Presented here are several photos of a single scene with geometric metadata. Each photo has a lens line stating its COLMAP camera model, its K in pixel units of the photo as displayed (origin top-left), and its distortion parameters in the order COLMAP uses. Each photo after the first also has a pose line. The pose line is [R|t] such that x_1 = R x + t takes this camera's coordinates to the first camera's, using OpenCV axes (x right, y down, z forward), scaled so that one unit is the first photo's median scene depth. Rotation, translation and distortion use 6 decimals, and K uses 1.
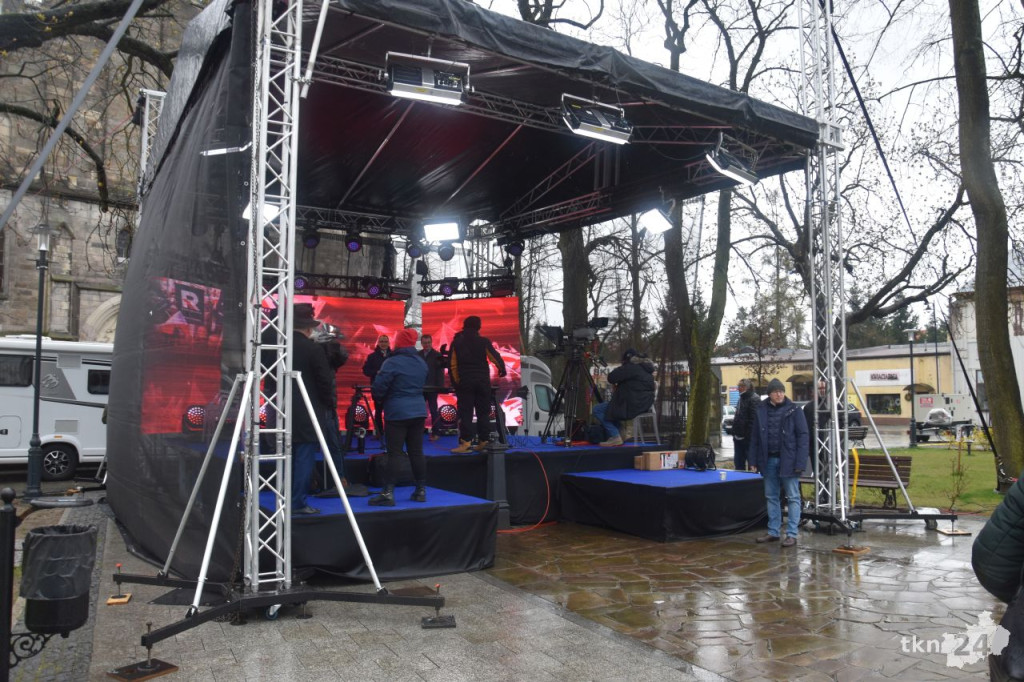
lens RADIAL K [[771.1, 0, 512.0], [0, 771.1, 341.0], [0, 0, 1]] dist [-0.143324, 0.124168]
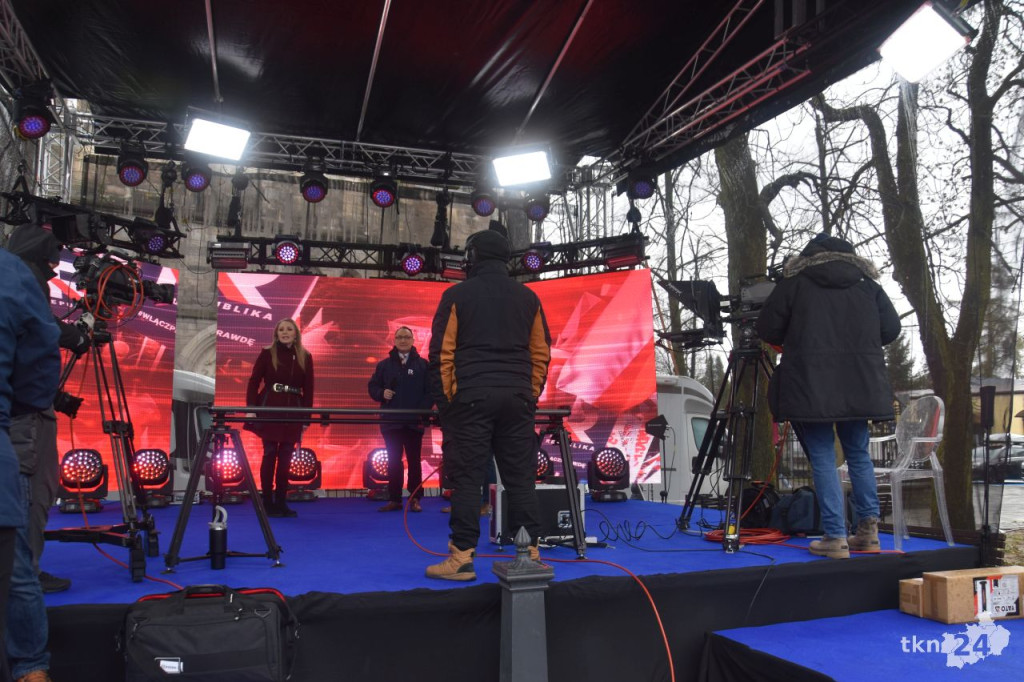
lens RADIAL K [[771.1, 0, 512.0], [0, 771.1, 341.0], [0, 0, 1]] dist [-0.143324, 0.124168]
pose [[0.975125, -0.025041, -0.220237, 0.036144], [0.012913, 0.998328, -0.056338, 0.033945], [0.221279, 0.052093, 0.973818, 0.436752]]
